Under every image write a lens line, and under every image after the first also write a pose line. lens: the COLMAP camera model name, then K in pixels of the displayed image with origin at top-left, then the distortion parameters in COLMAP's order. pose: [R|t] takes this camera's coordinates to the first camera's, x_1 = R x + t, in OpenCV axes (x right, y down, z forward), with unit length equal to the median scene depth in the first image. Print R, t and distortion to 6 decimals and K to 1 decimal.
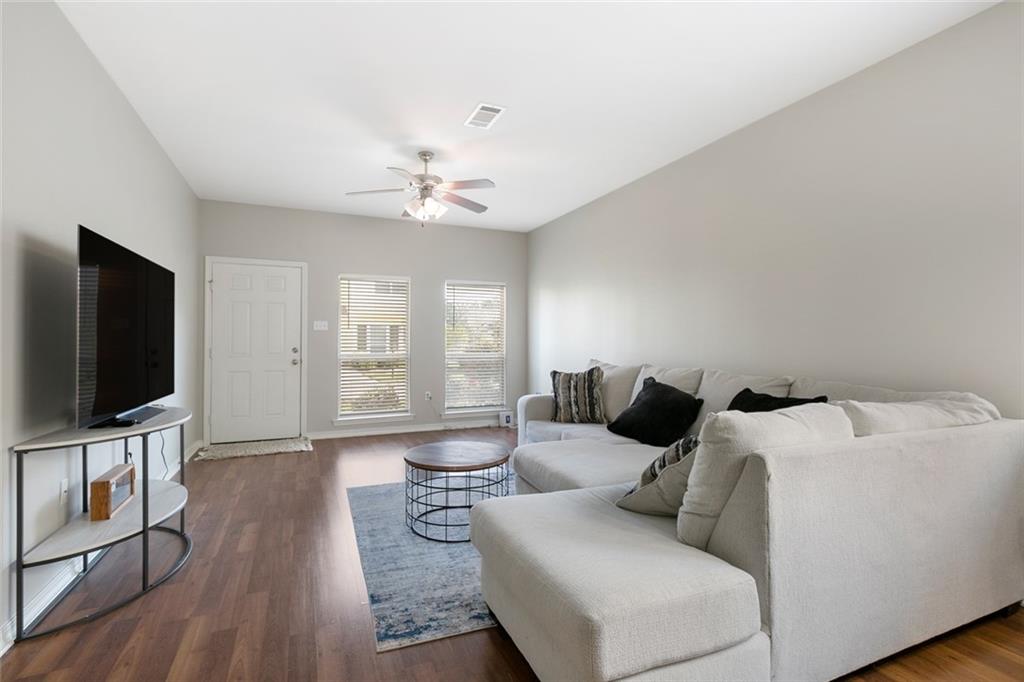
lens RADIAL K [[469.5, 0, 505.7], [0, 469.5, 336.9], [0, 0, 1]] dist [0.012491, 0.000417]
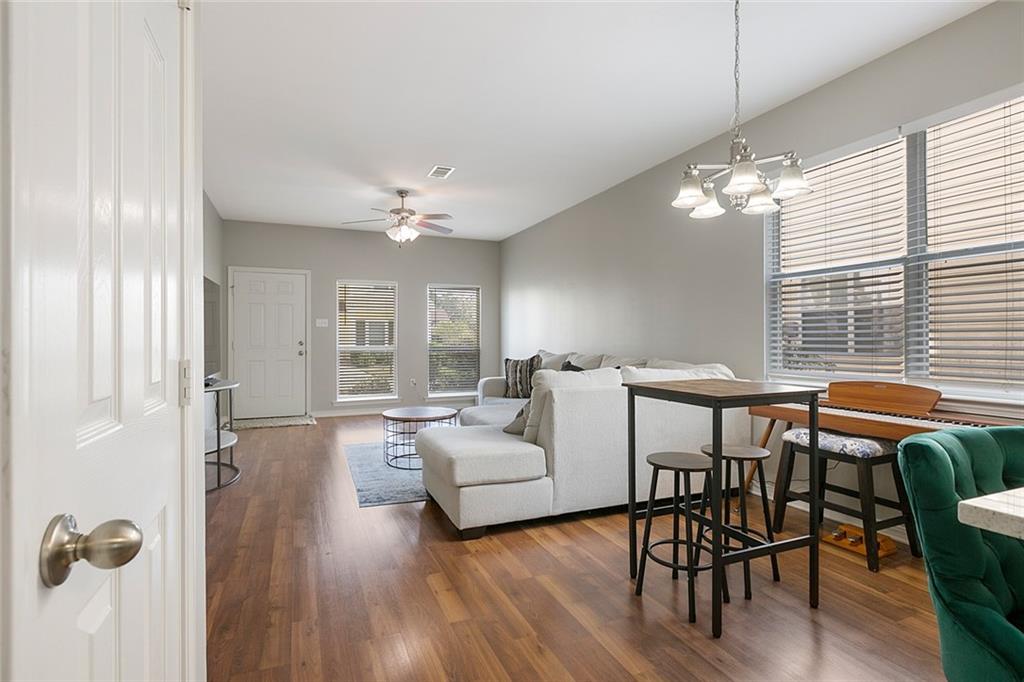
lens RADIAL K [[496.8, 0, 515.6], [0, 496.8, 342.7], [0, 0, 1]] dist [0.000380, -0.000155]
pose [[0.999998, -0.000848, 0.001874, 0.139344], [0.000812, 0.999820, 0.018947, 0.004916], [-0.001890, -0.018945, 0.999819, -0.382152]]
